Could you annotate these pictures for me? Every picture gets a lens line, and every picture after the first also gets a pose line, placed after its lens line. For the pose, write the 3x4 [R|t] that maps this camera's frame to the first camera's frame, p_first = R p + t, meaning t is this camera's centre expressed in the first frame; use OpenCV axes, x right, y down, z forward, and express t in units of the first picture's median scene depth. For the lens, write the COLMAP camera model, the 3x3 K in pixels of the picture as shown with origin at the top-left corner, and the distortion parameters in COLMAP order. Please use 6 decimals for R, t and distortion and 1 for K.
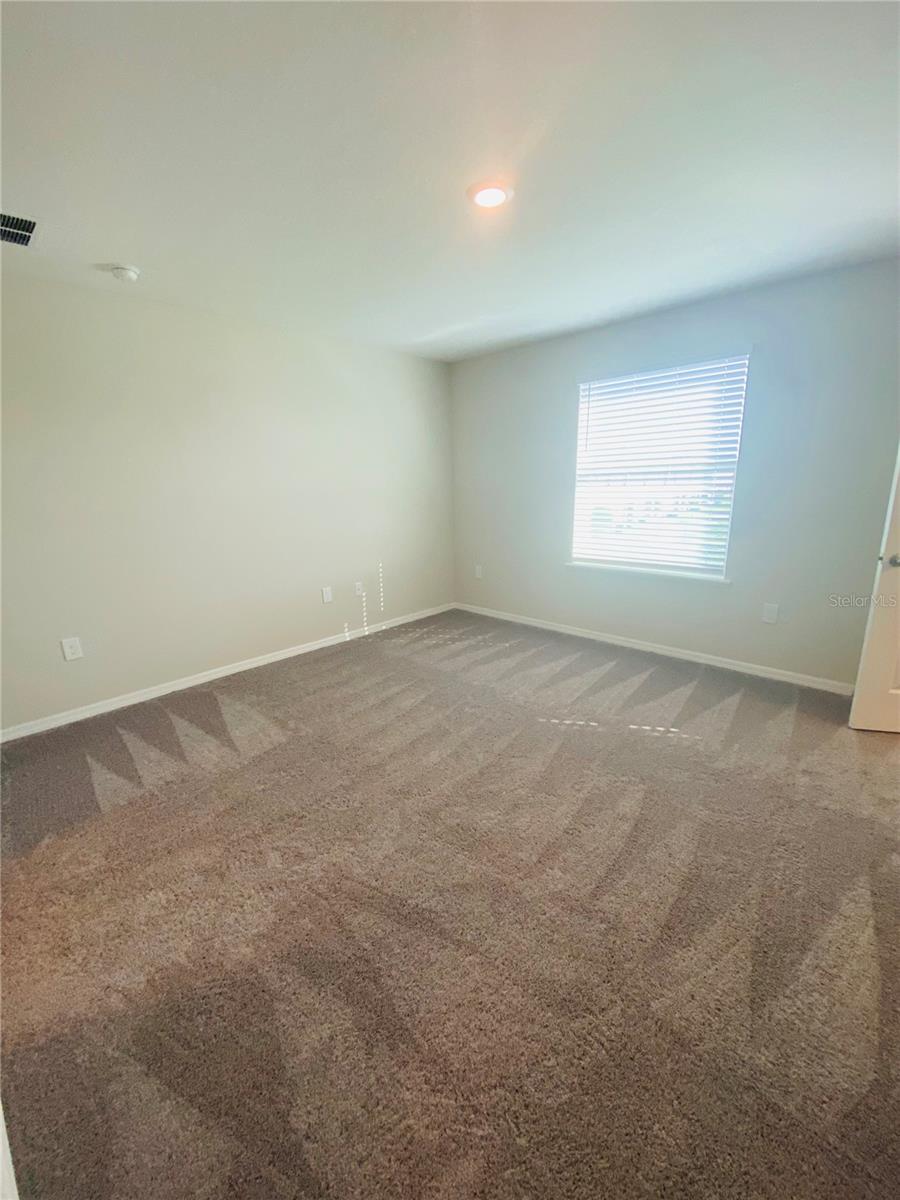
lens RADIAL K [[479.3, 0, 450.0], [0, 479.3, 600.0], [0, 0, 1]] dist [0.031521, -0.022384]
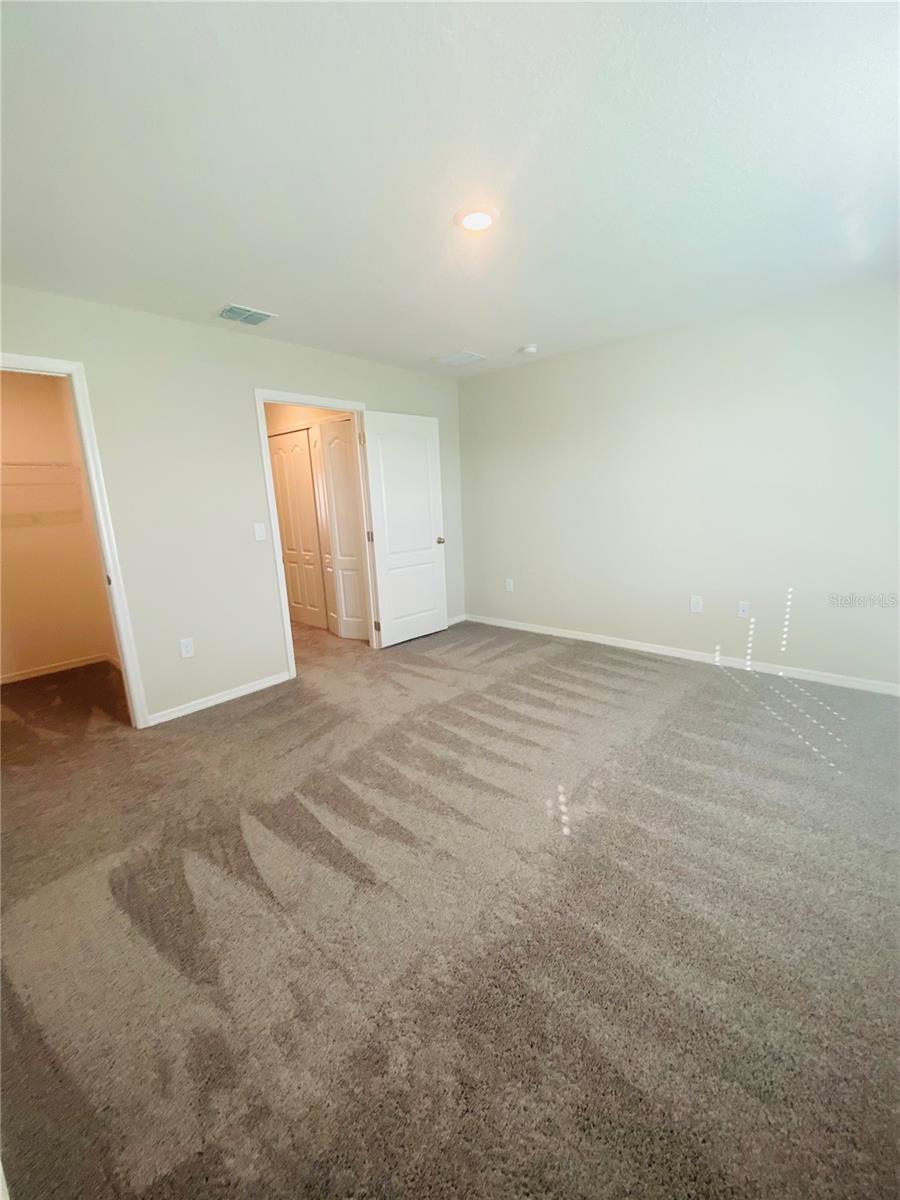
lens RADIAL K [[479.3, 0, 450.0], [0, 479.3, 600.0], [0, 0, 1]] dist [0.031521, -0.022384]
pose [[0.051399, 0.248857, -0.967176, 0.994985], [-0.202342, 0.950965, 0.233932, -0.229743], [0.977965, 0.183676, 0.099233, 0.756670]]
